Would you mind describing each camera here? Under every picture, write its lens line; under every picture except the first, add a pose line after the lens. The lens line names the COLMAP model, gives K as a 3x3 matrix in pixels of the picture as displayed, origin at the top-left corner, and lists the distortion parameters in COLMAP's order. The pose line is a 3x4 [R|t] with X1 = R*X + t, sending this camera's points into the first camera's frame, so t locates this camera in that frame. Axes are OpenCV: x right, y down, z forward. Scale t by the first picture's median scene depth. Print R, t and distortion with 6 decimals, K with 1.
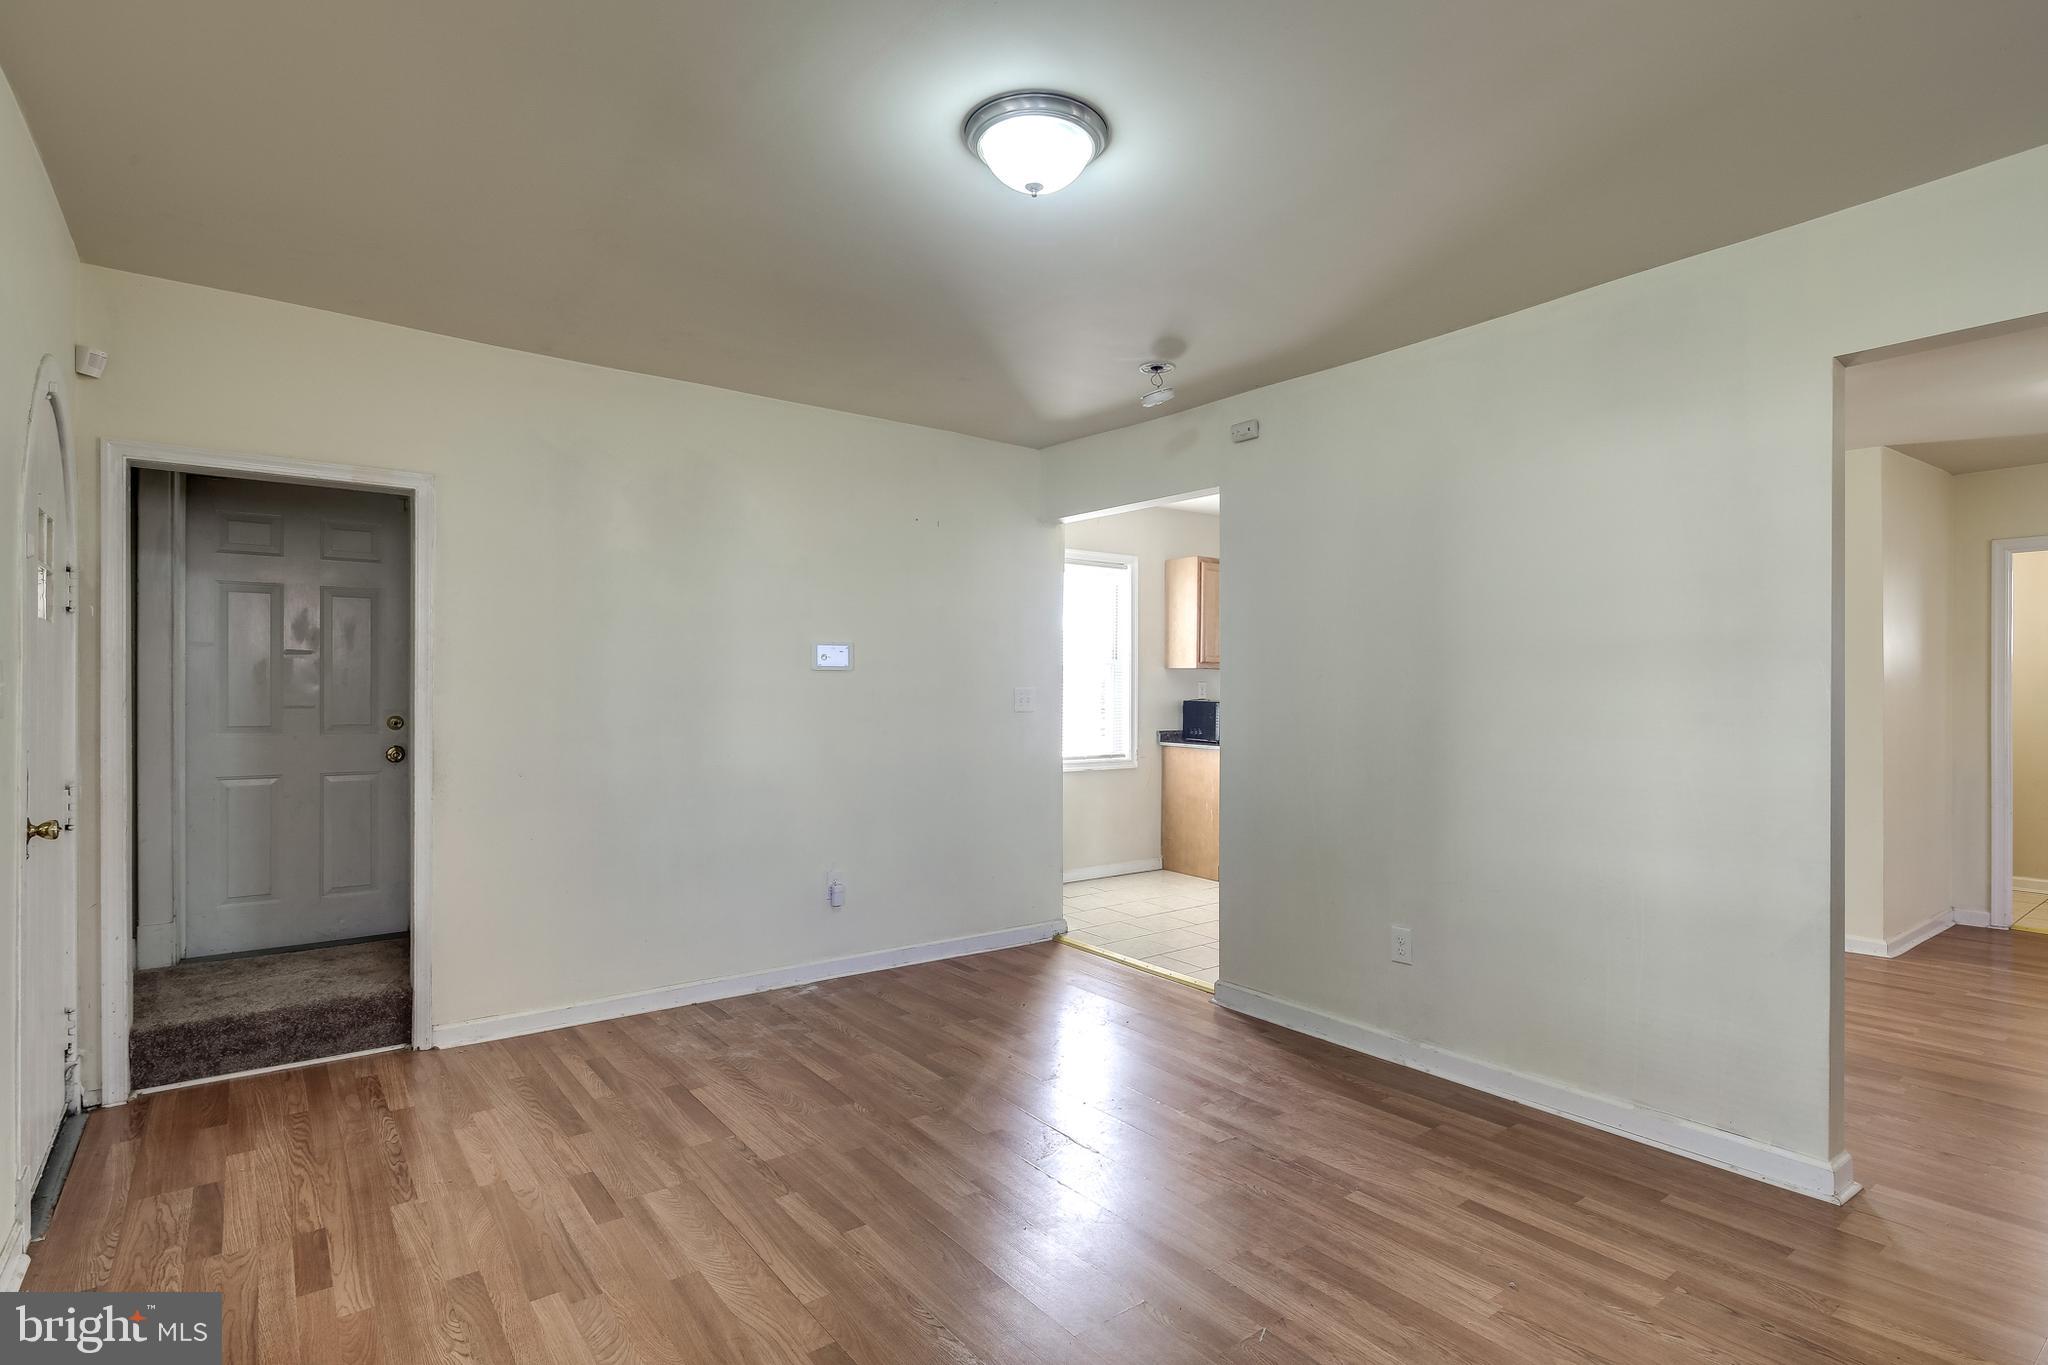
lens RADIAL K [[996.8, 0, 1022.1], [0, 996.8, 697.0], [0, 0, 1]] dist [0.006500, -0.007888]
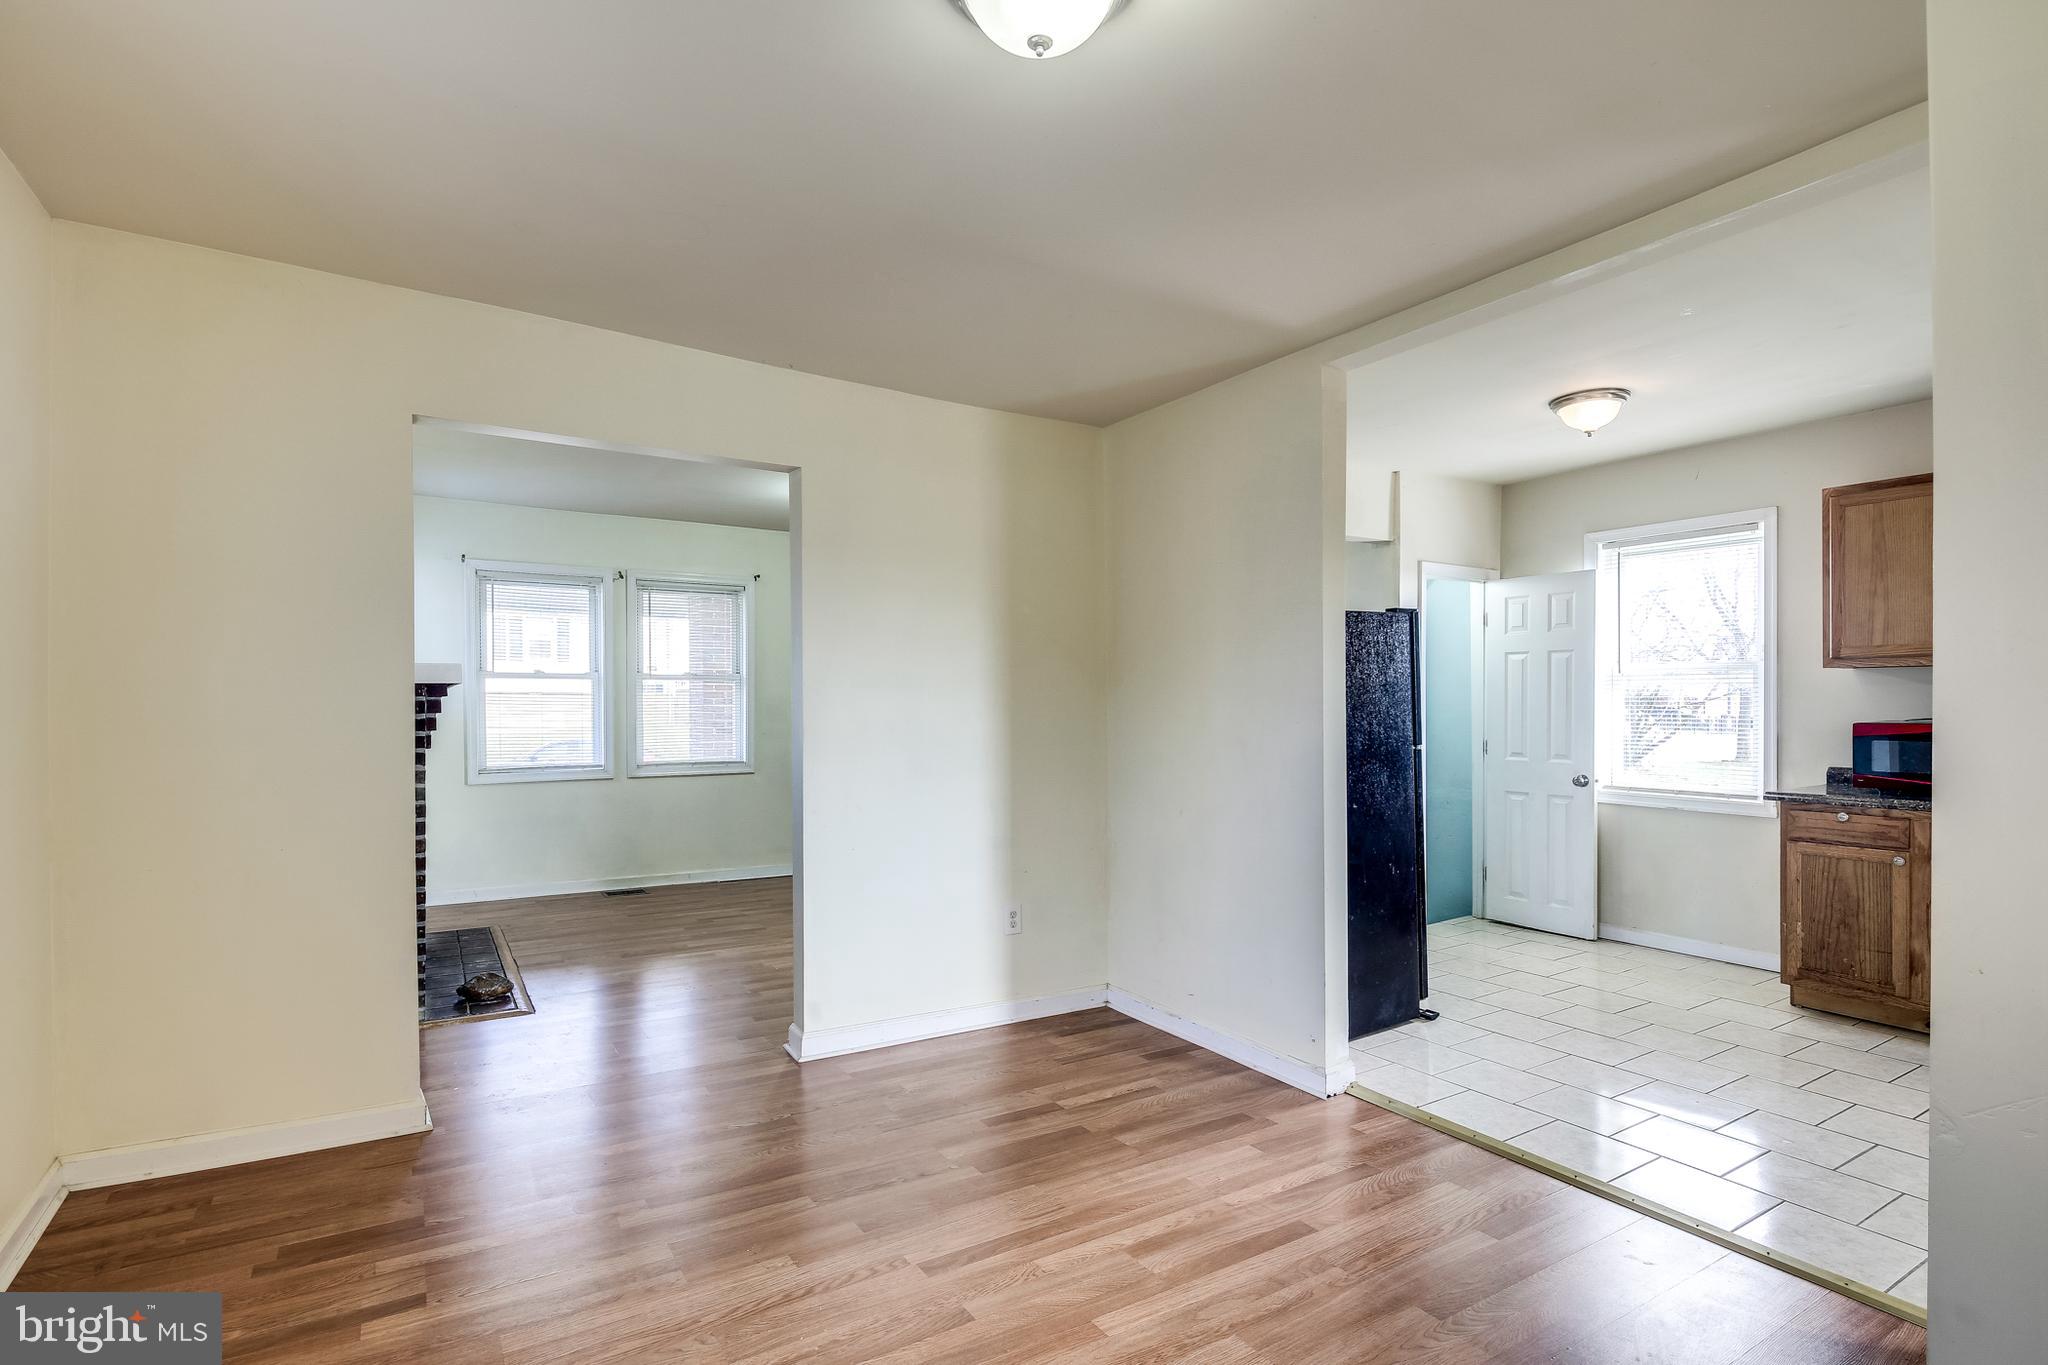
lens RADIAL K [[996.8, 0, 1002.0], [0, 996.8, 709.9], [0, 0, 1]] dist [0.006500, -0.007888]
pose [[-0.094333, 0.002550, -0.995537, 1.629168], [-0.010811, 0.999935, 0.003585, 0.000318], [0.995482, 0.011101, -0.094299, 1.048247]]
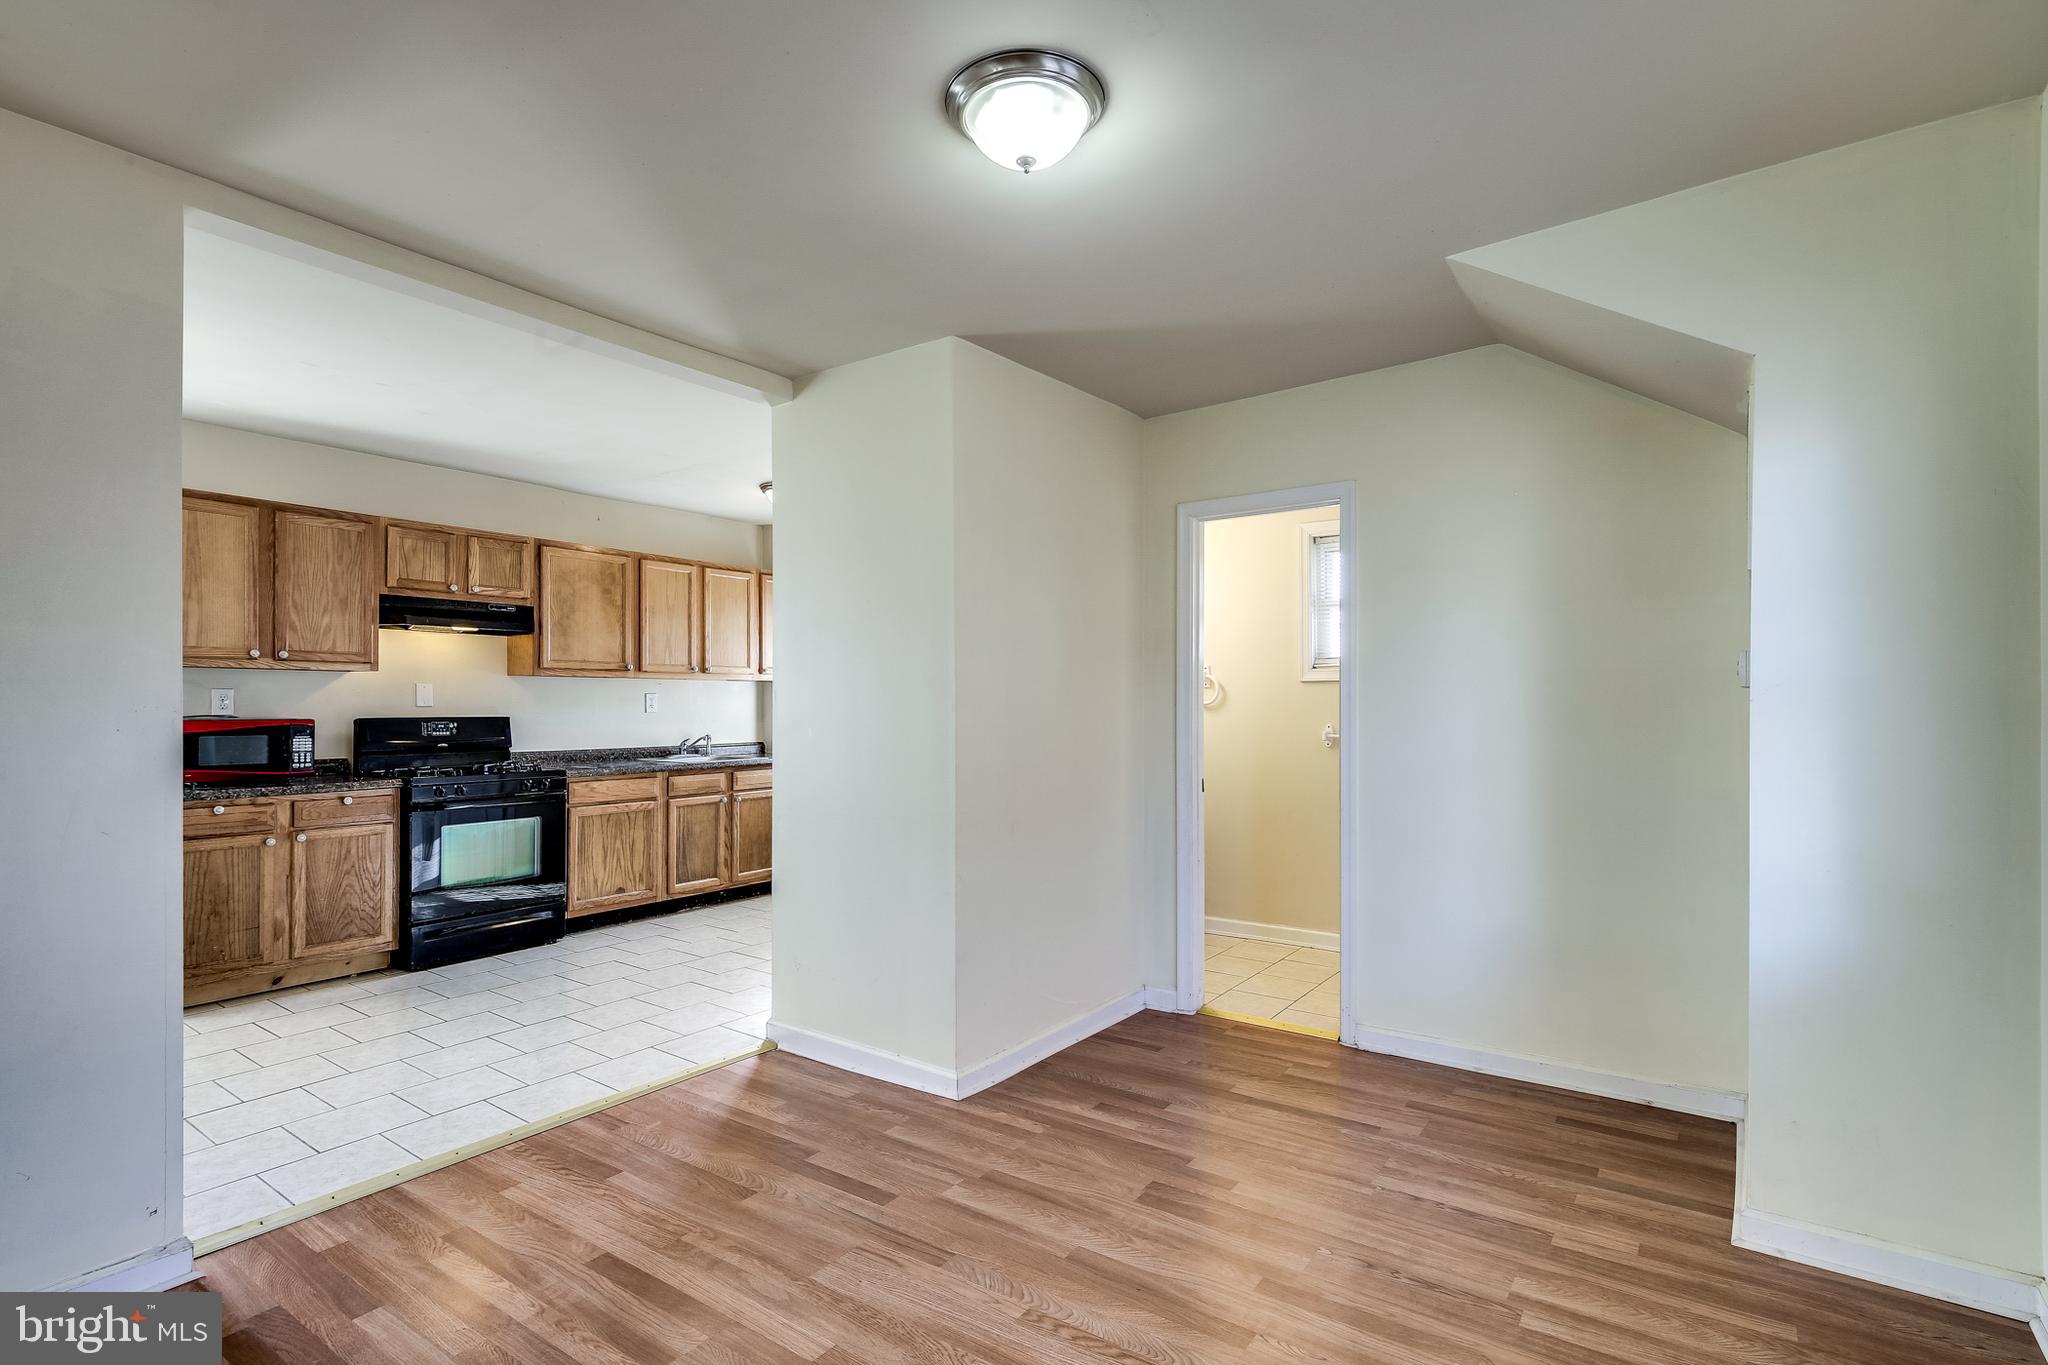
lens RADIAL K [[996.8, 0, 1044.2], [0, 996.8, 698.4], [0, 0, 1]] dist [0.006500, -0.007888]
pose [[0.947639, 0.000160, 0.319344, 0.976978], [0.004939, 0.999873, -0.015157, 0.005804], [-0.319306, 0.015941, 0.947518, 0.473720]]
